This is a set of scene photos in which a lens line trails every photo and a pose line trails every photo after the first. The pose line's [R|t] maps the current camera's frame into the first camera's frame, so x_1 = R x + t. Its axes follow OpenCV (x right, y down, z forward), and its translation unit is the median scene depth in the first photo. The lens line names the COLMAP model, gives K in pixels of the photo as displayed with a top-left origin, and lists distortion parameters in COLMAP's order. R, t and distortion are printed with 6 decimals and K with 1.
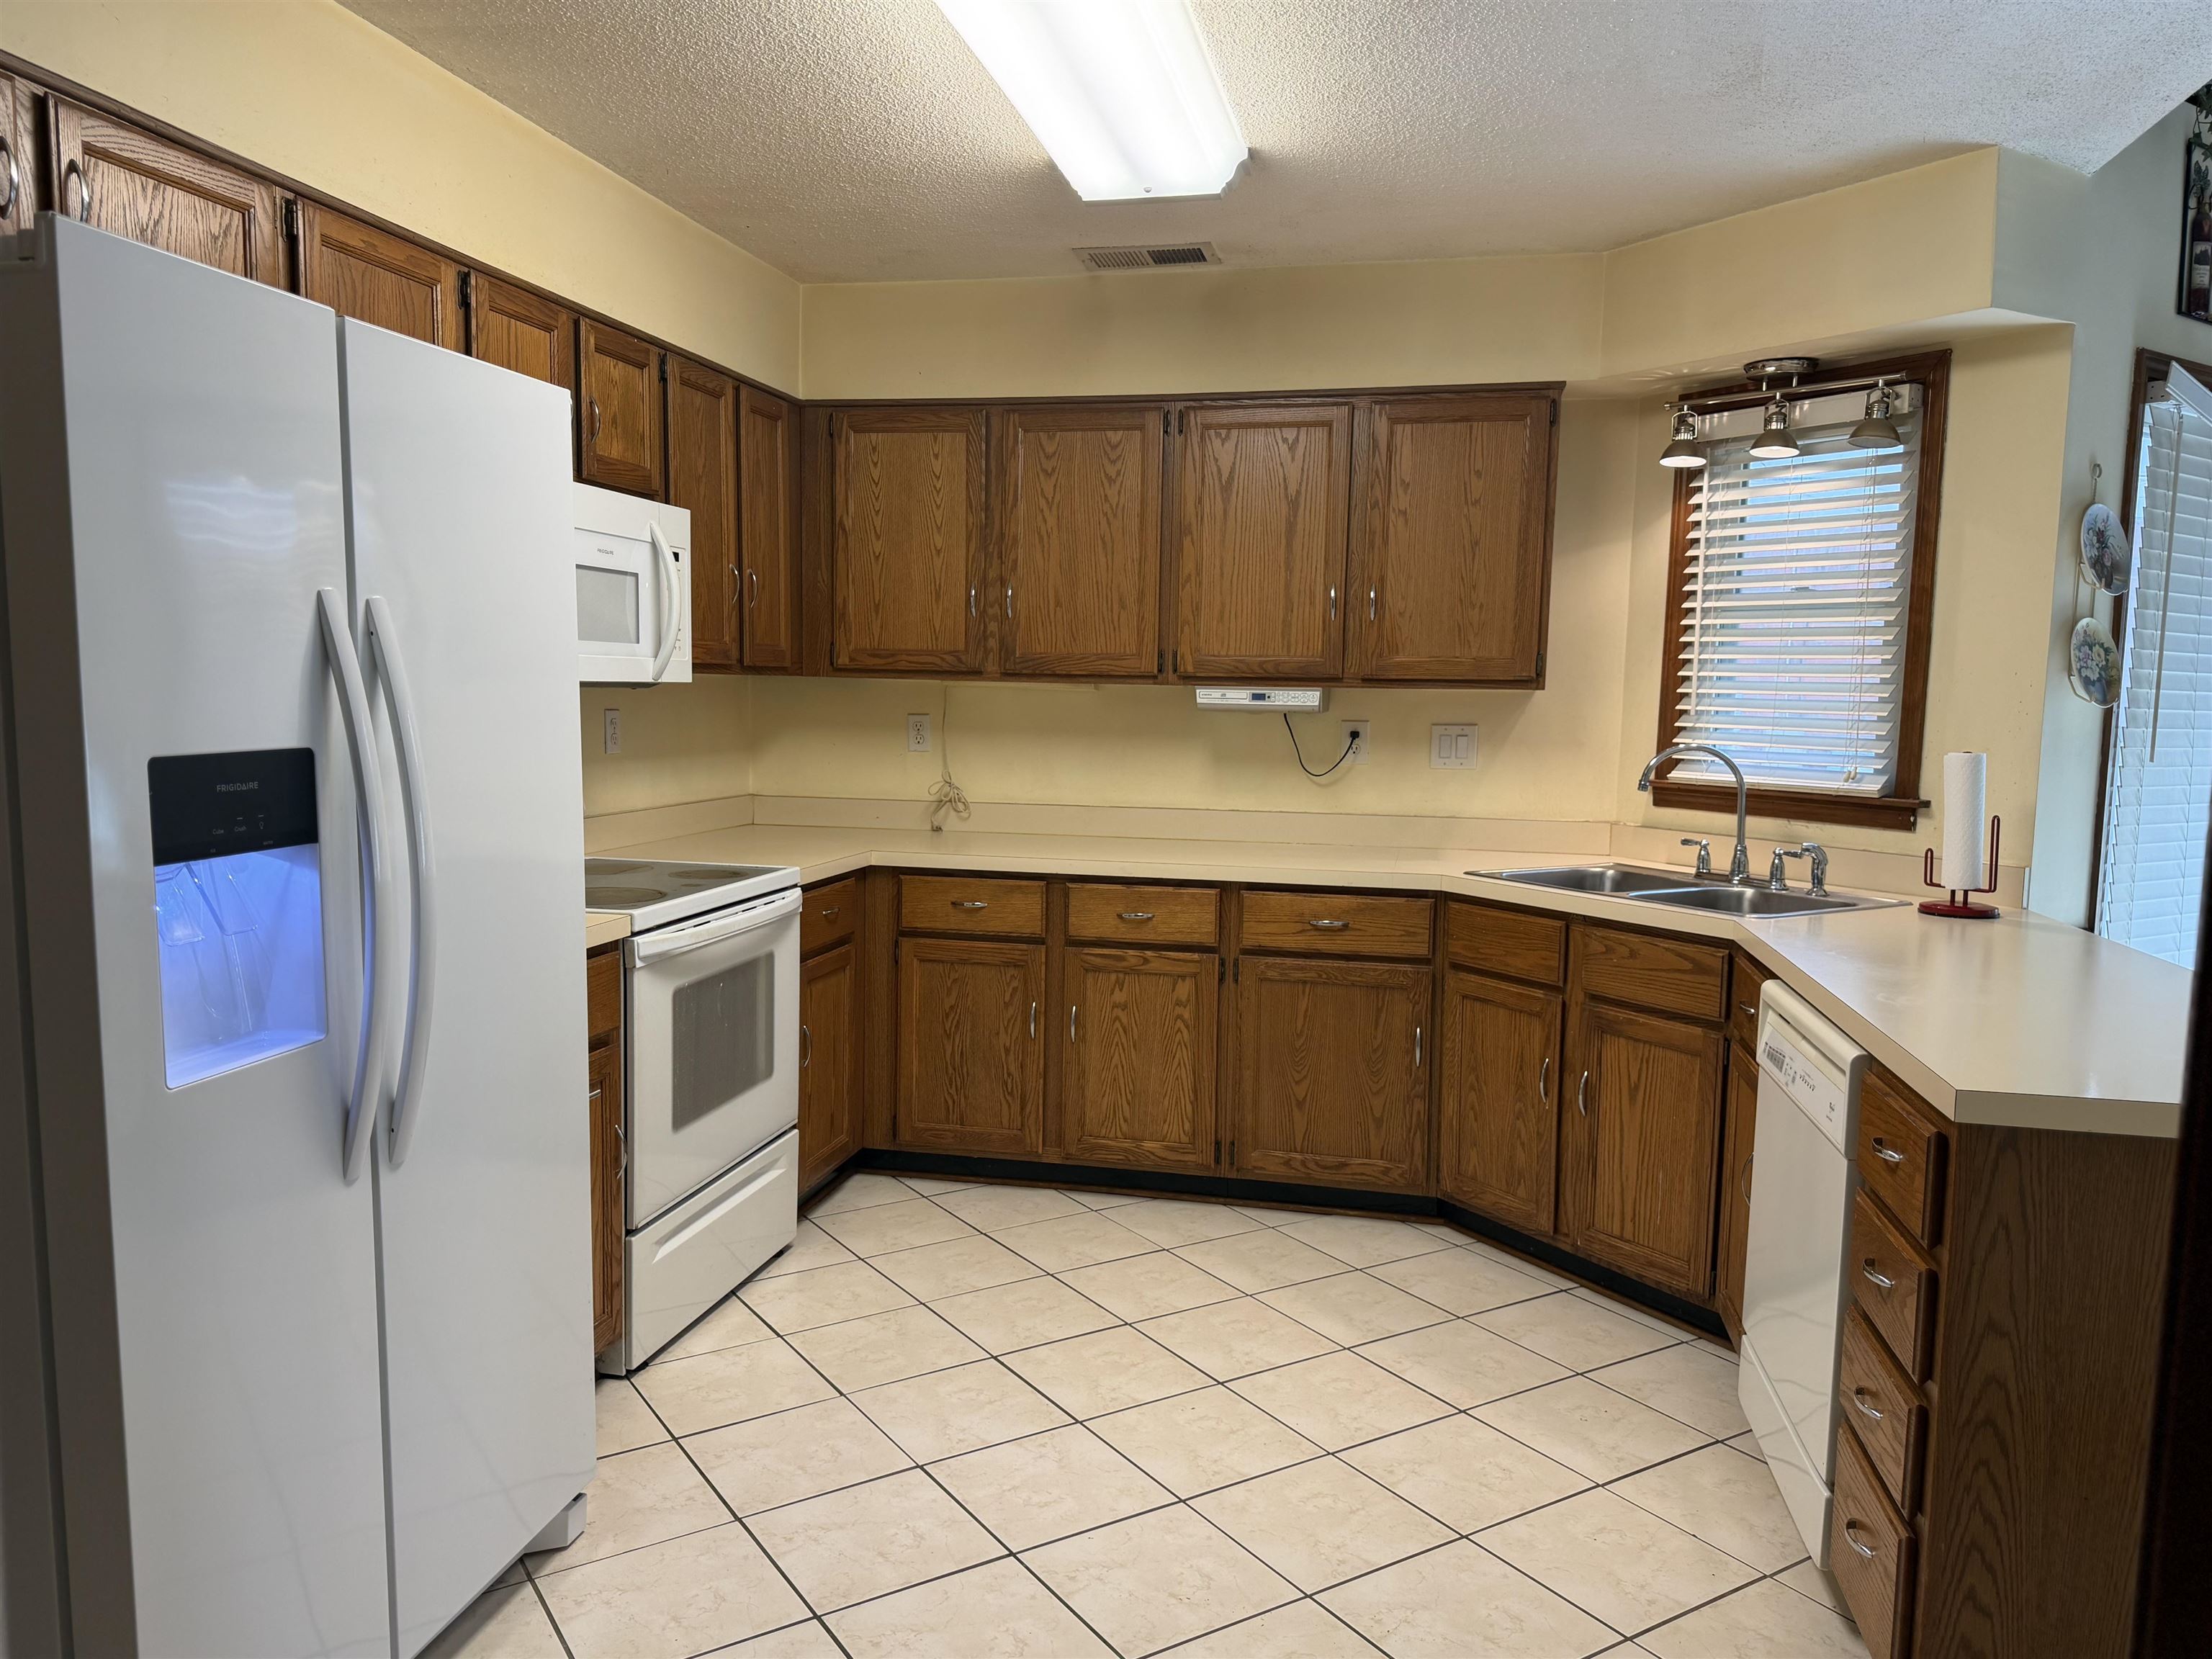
lens RADIAL K [[1575.7, 0, 1103.1], [0, 1575.7, 841.3], [0, 0, 1]] dist [-0.020082, -0.033587]
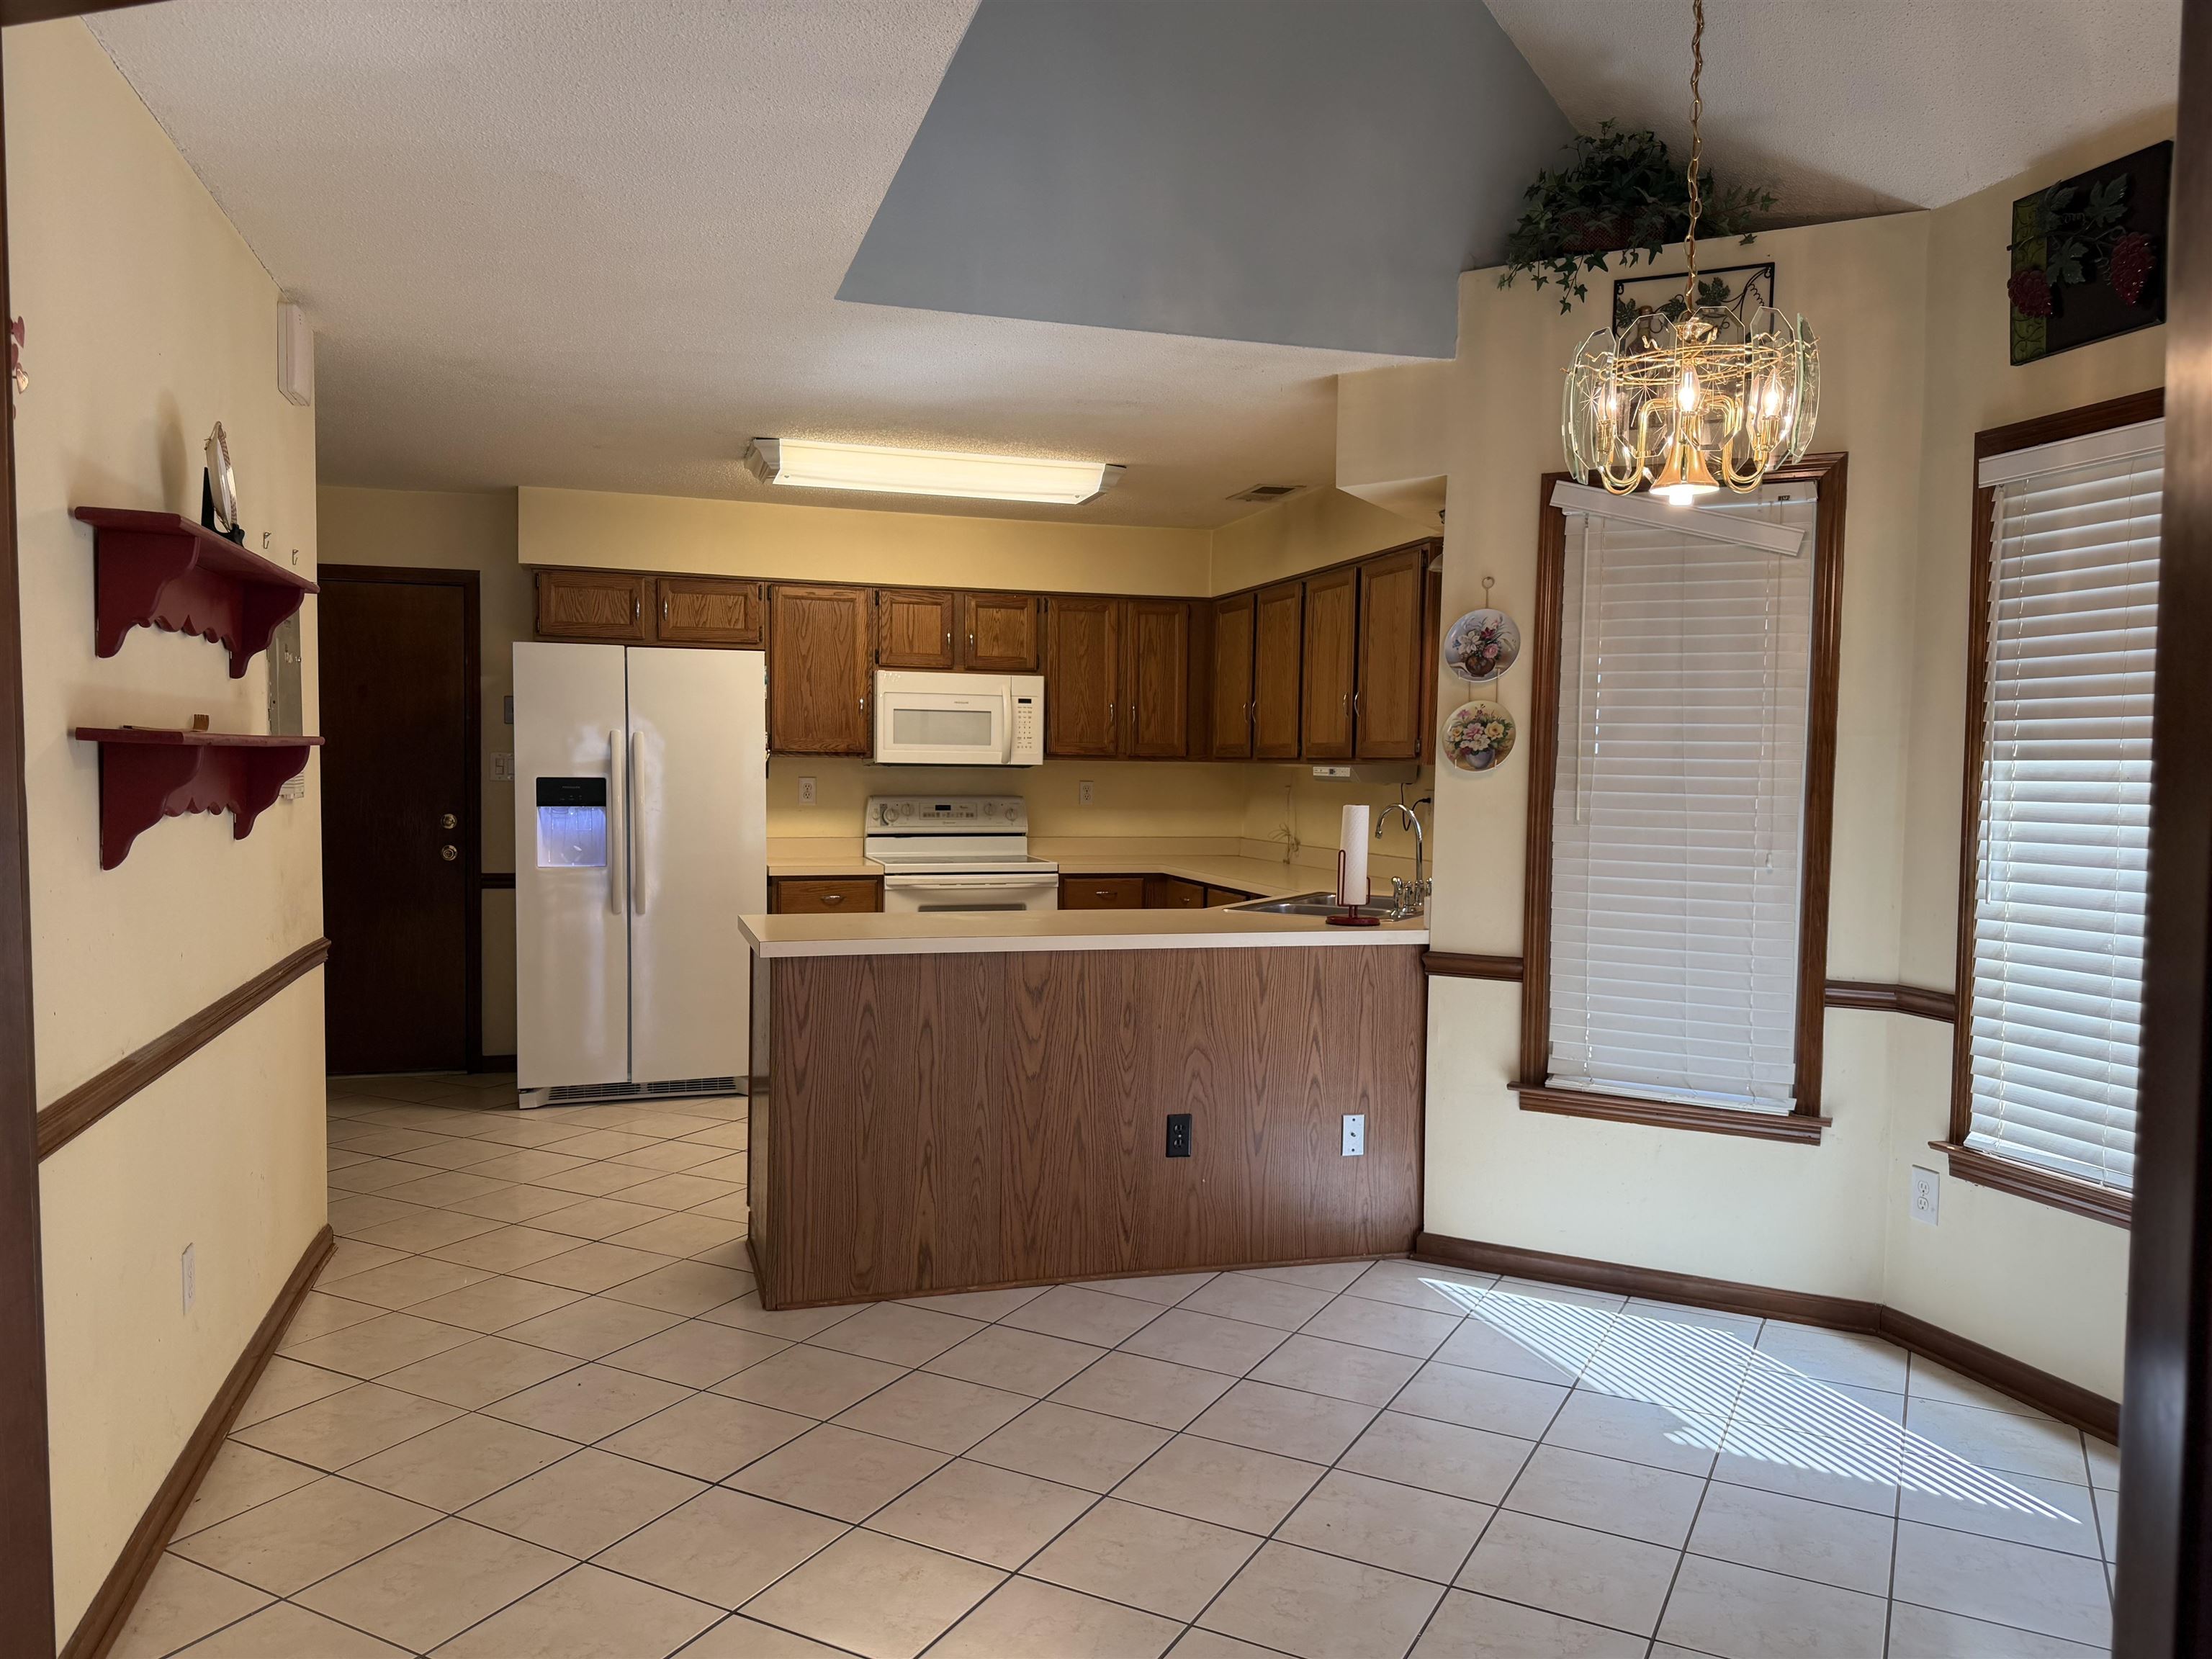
lens RADIAL K [[1575.7, 0, 1107.5], [0, 1575.7, 830.8], [0, 0, 1]] dist [-0.020082, -0.033587]
pose [[0.493596, 0.023603, -0.869371, 1.492926], [-0.089164, 0.995738, -0.023590, 0.019281], [0.865109, 0.089160, 0.493596, 0.121837]]
